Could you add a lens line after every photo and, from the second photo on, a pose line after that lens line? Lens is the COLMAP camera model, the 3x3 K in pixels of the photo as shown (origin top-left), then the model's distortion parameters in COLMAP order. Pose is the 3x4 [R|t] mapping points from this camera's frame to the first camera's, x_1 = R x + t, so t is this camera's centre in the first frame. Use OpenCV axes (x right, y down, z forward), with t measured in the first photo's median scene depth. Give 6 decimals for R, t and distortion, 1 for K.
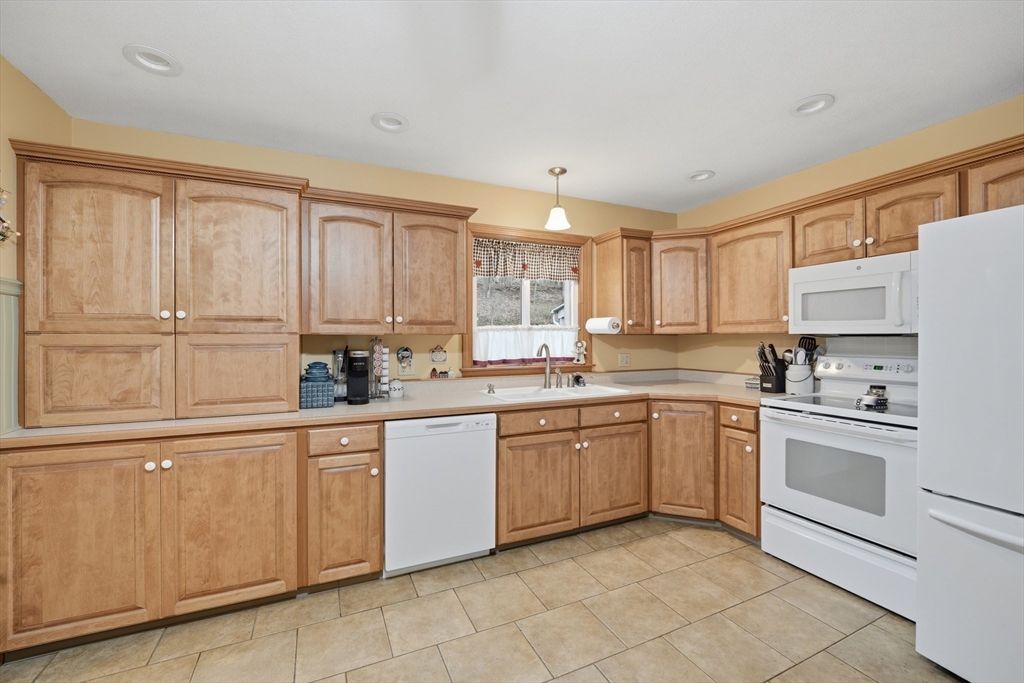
lens RADIAL K [[419.7, 0, 513.0], [0, 419.7, 340.3], [0, 0, 1]] dist [-0.002786, -0.004636]
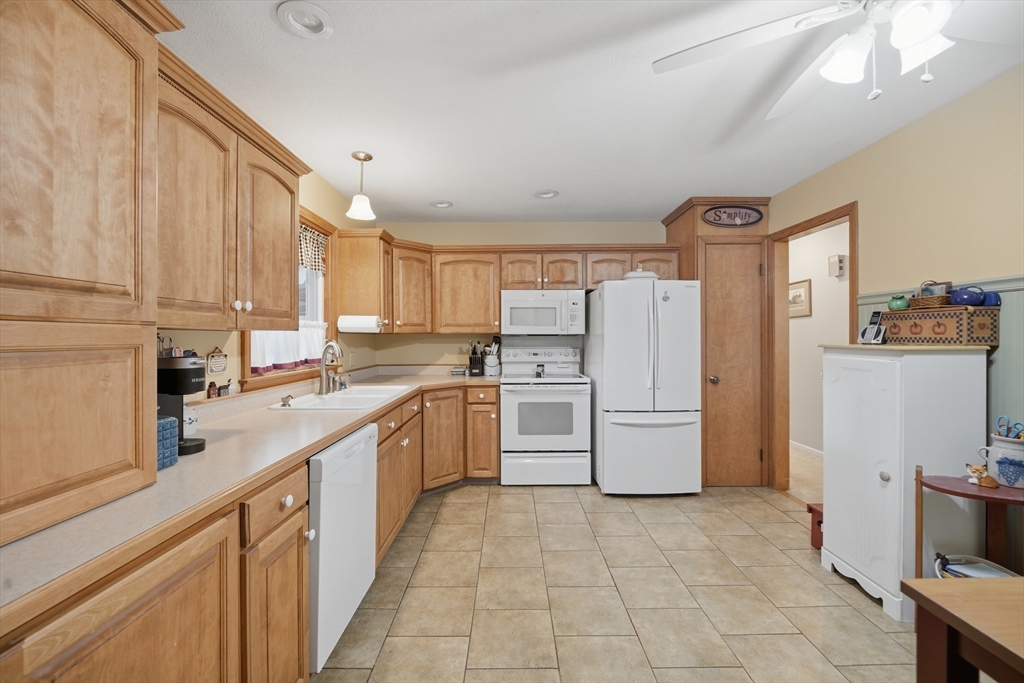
lens RADIAL K [[416.1, 0, 511.8], [0, 416.1, 337.2], [0, 0, 1]] dist [-0.001162, -0.003652]
pose [[0.418260, 0.001863, 0.908325, -0.669986], [0.005151, 0.999977, -0.004423, 0.003038], [-0.908313, 0.006529, 0.418241, 0.361637]]
